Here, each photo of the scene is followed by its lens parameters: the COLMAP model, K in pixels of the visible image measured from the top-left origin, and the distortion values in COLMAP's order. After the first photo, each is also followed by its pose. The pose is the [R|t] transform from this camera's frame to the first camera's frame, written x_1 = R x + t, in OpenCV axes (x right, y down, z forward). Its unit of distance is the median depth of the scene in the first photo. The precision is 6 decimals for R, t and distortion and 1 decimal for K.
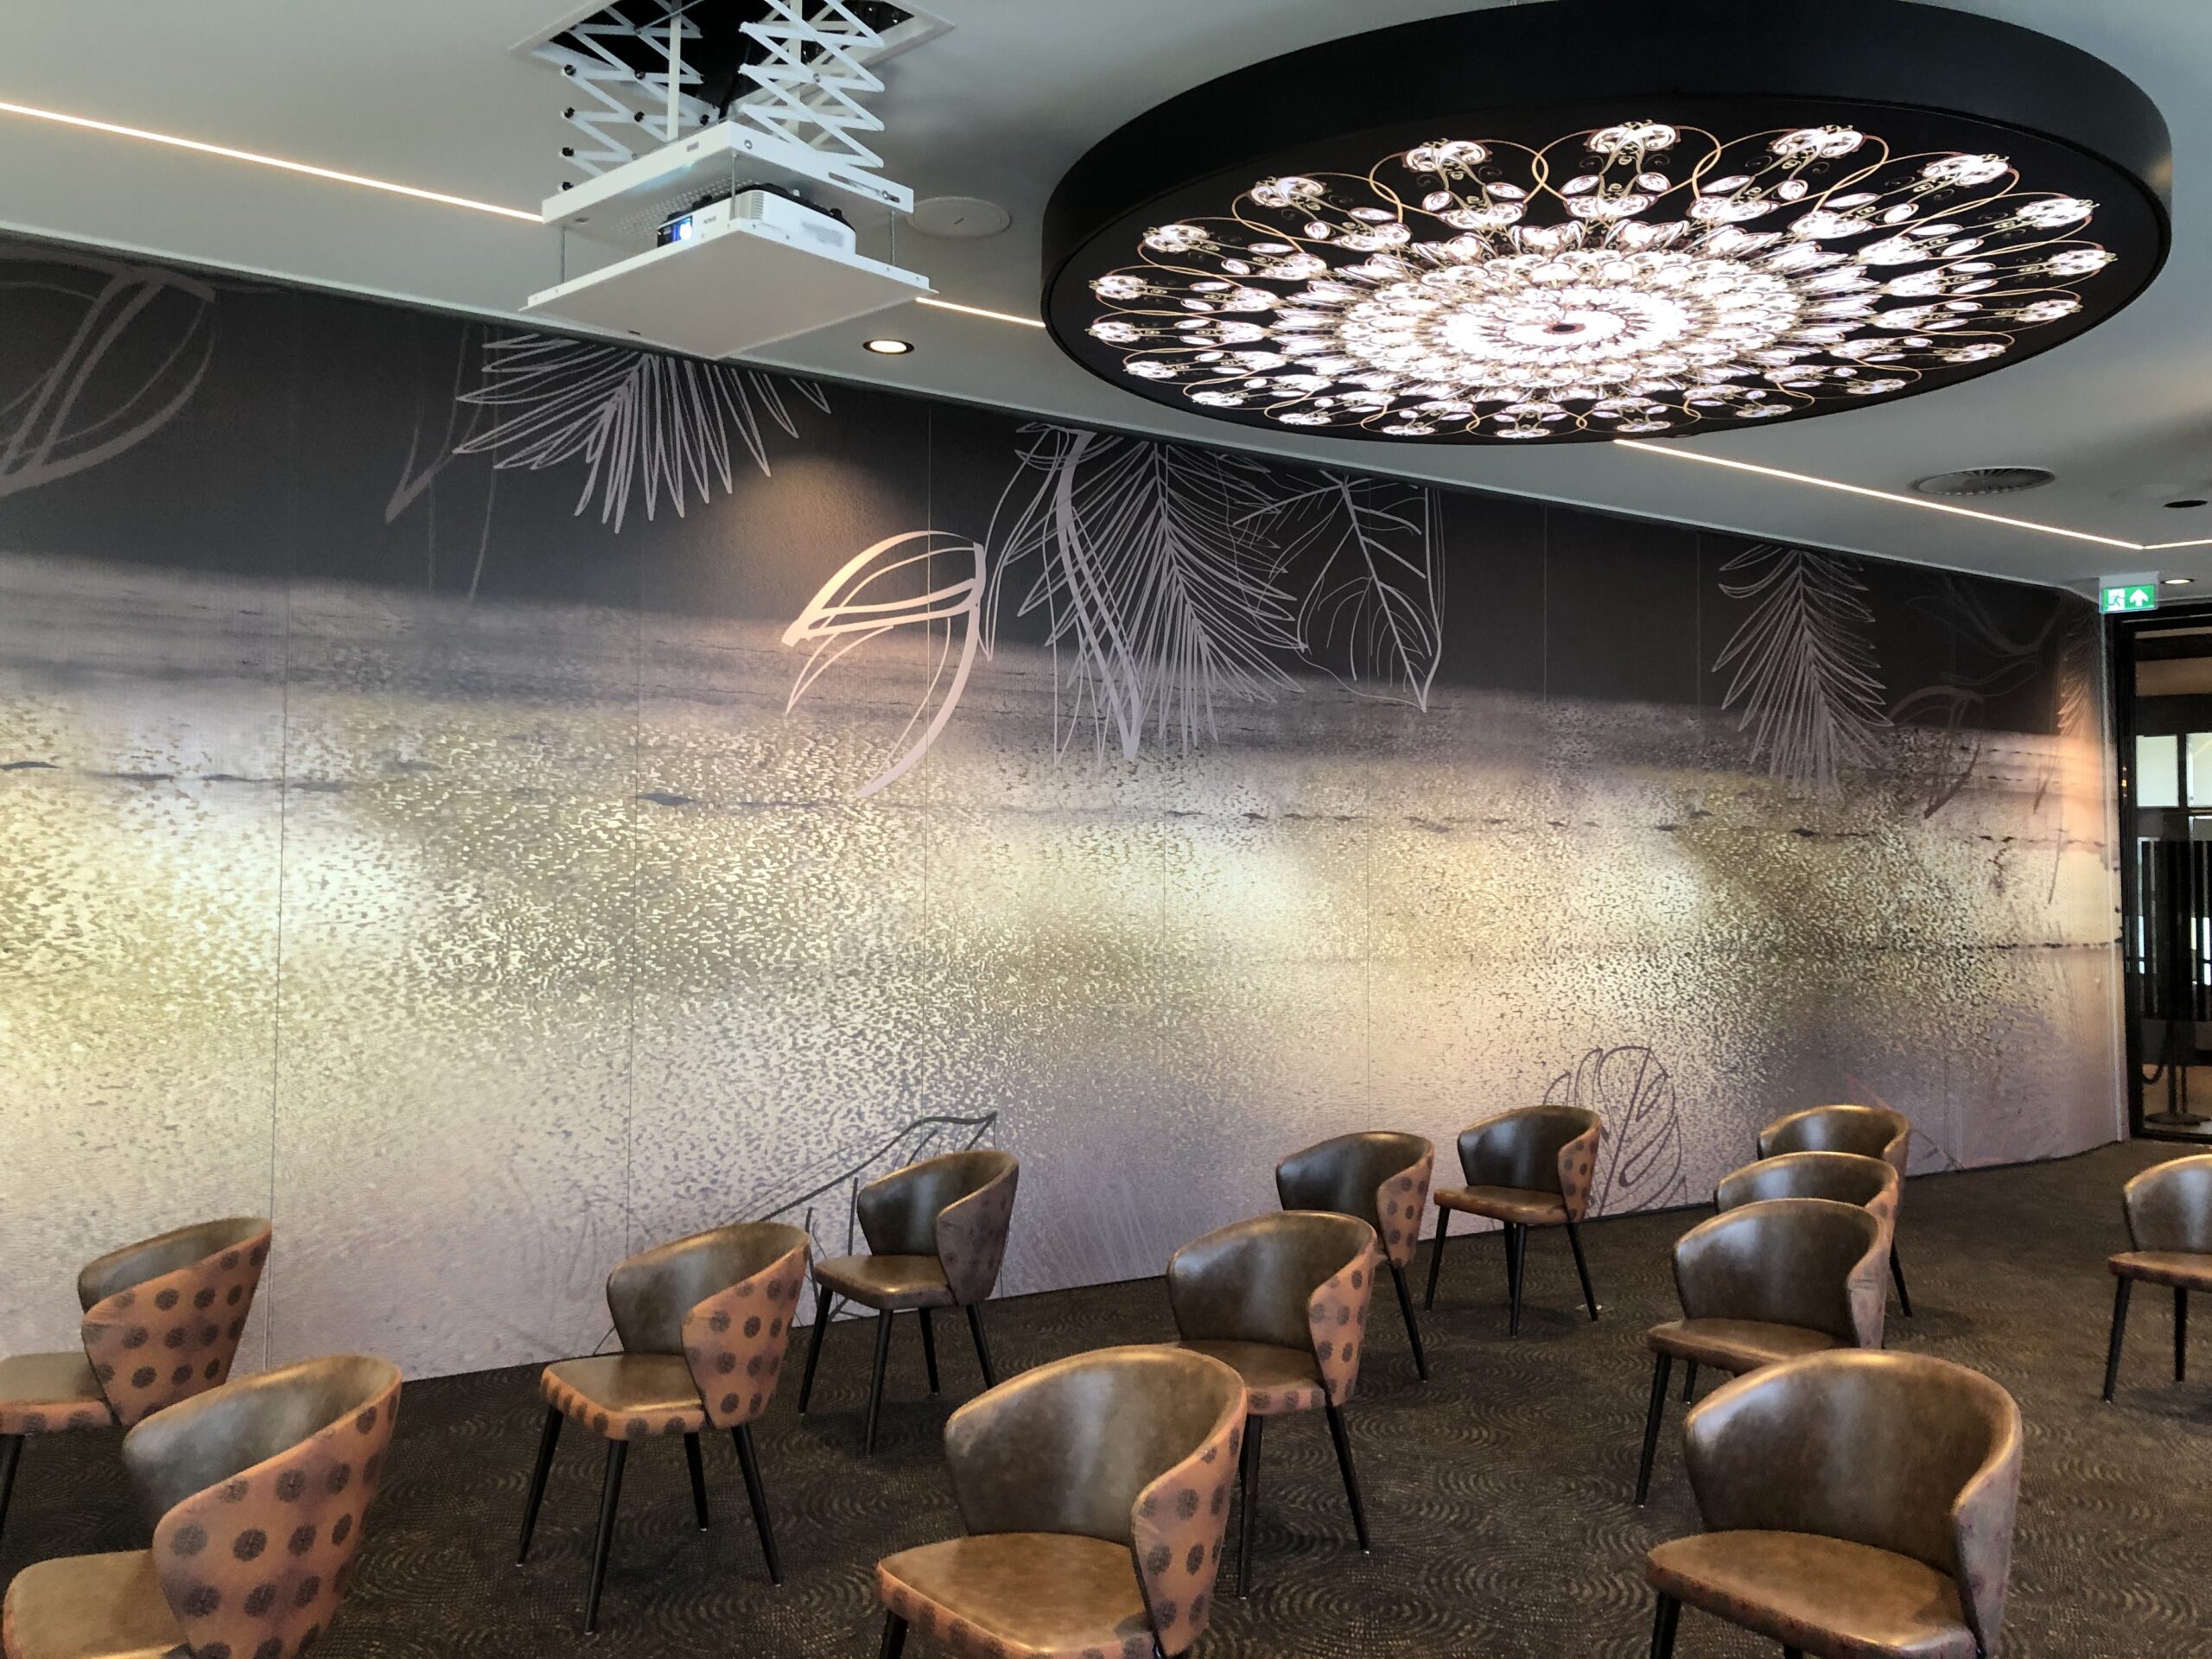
lens RADIAL K [[1856.9, 0, 1111.4], [0, 1856.9, 798.7], [0, 0, 1]] dist [0.129023, -0.245142]
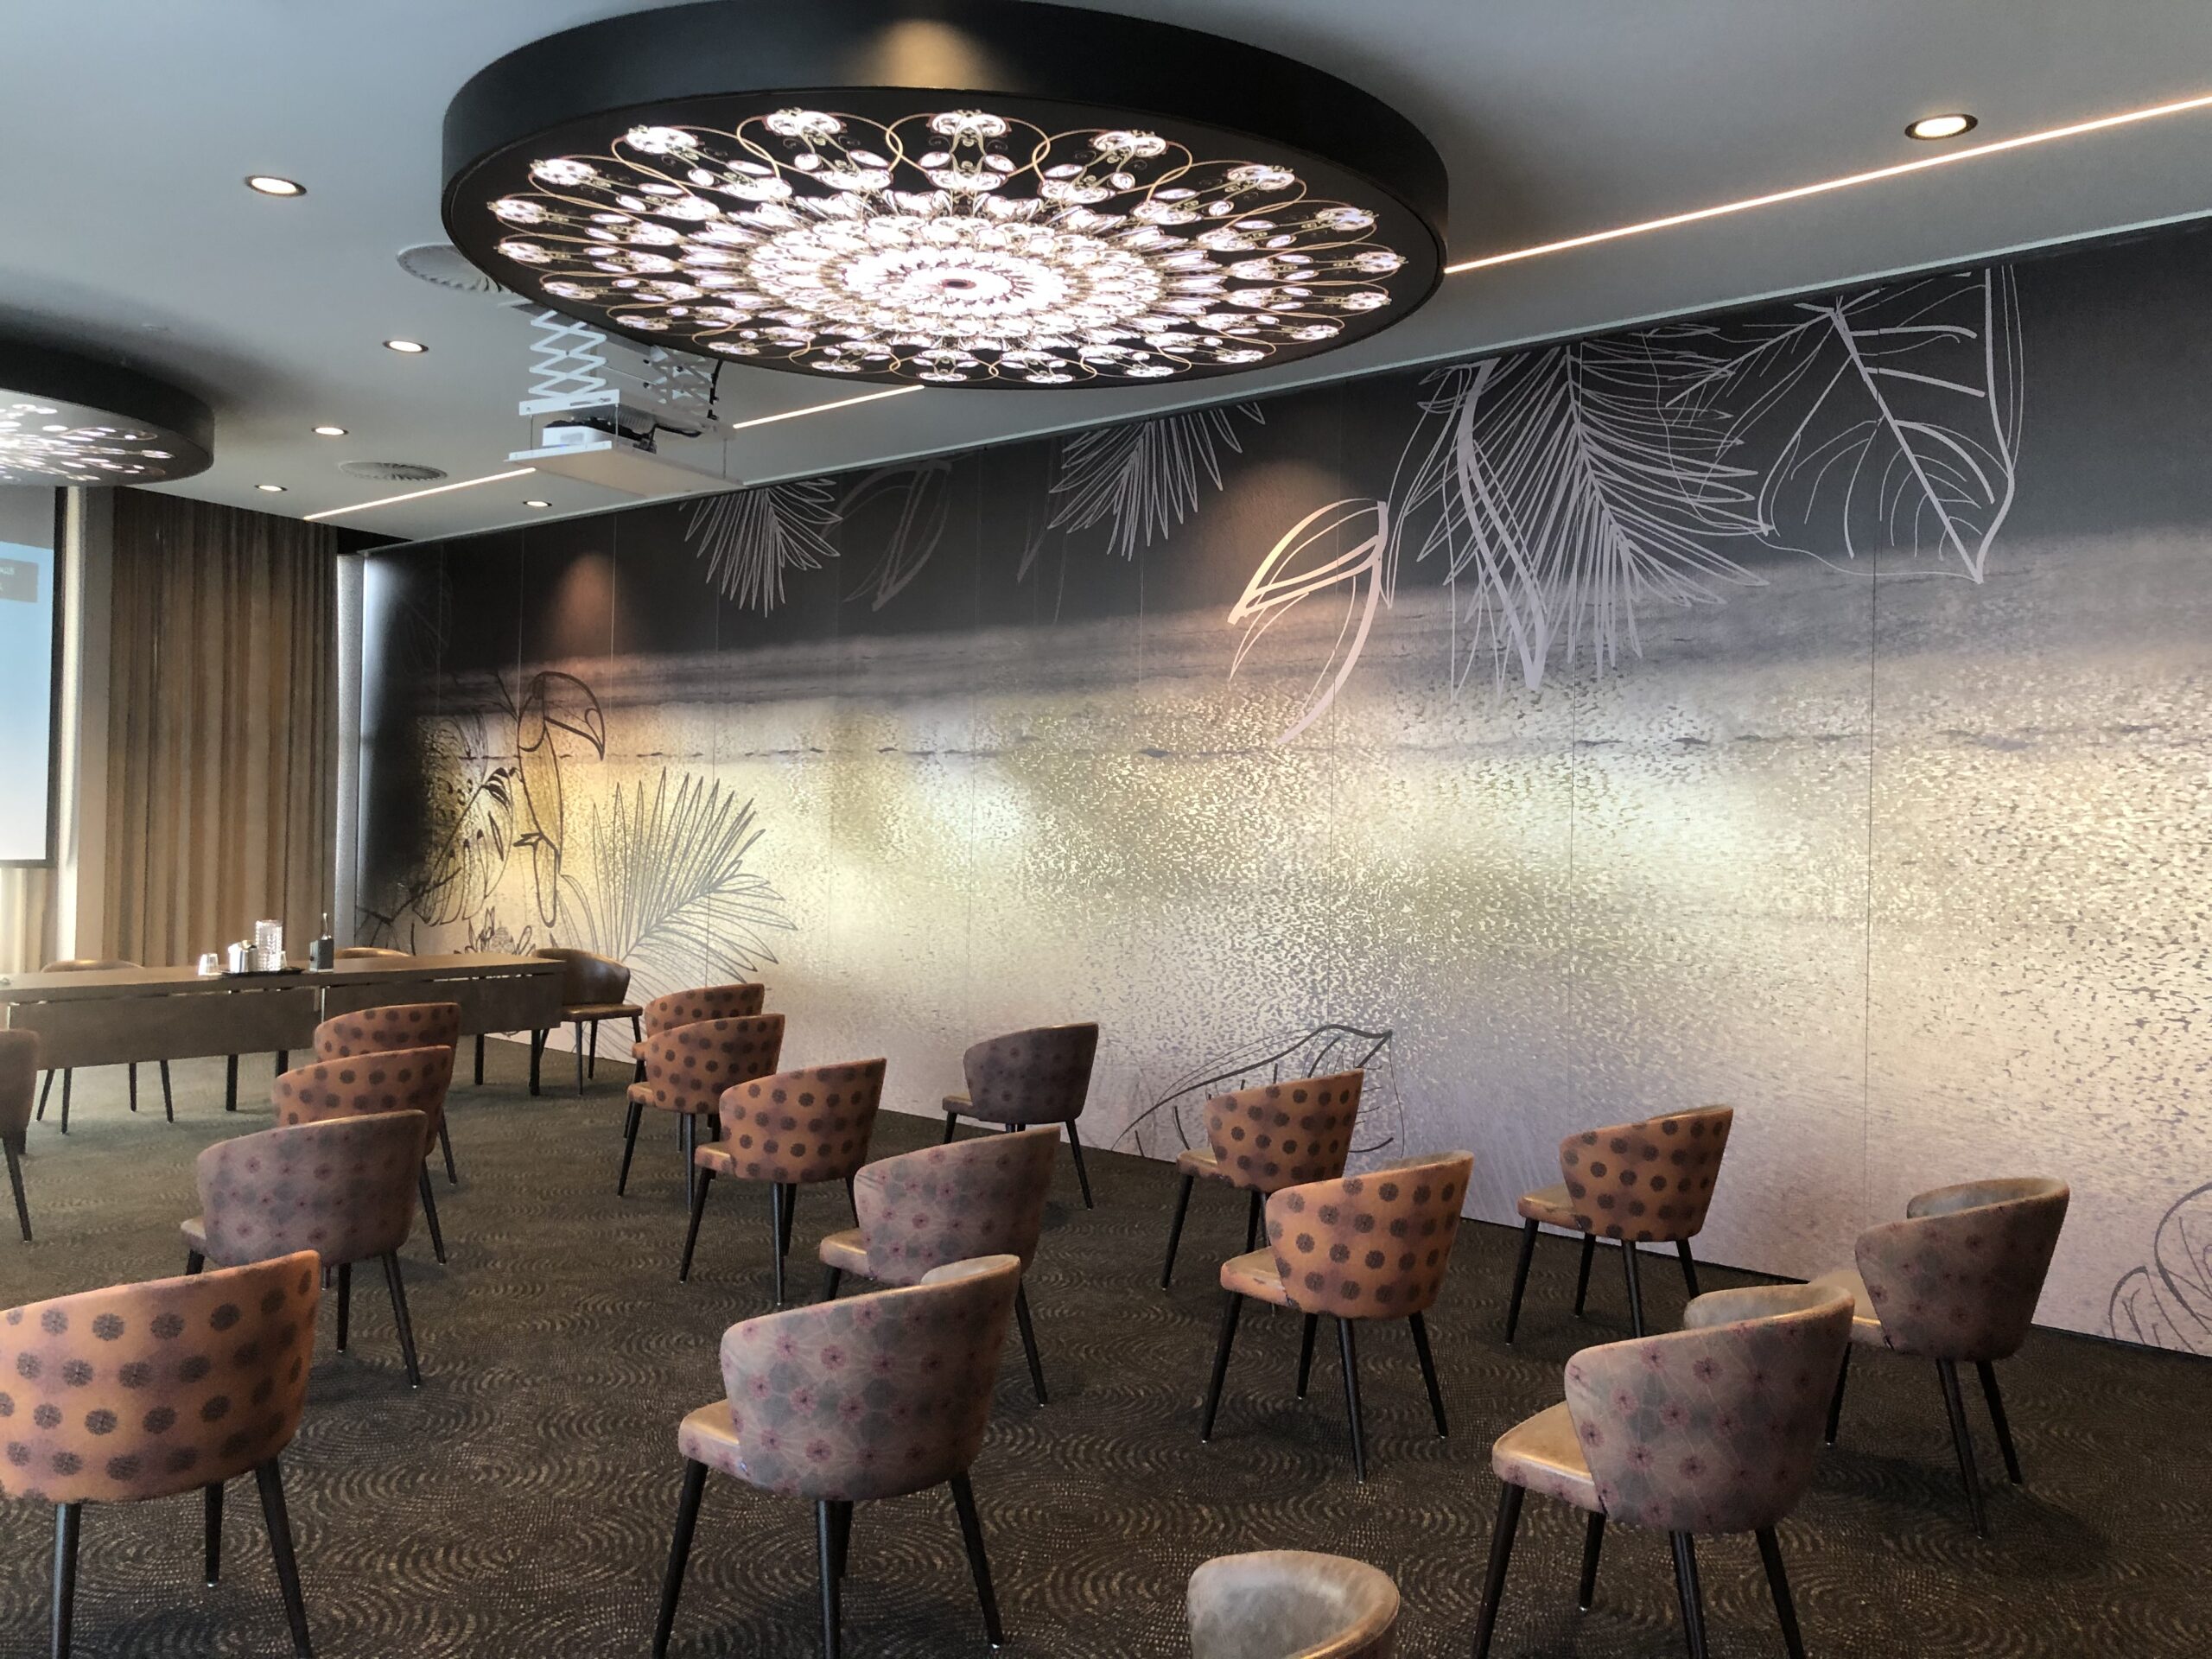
lens RADIAL K [[1795.3, 0, 1102.6], [0, 1795.3, 798.0], [0, 0, 1]] dist [0.172563, -0.555337]
pose [[0.229150, -0.015538, -0.973267, 0.961952], [0.027280, 0.999582, -0.009535, 0.042036], [0.973009, -0.024366, 0.229479, 0.638070]]
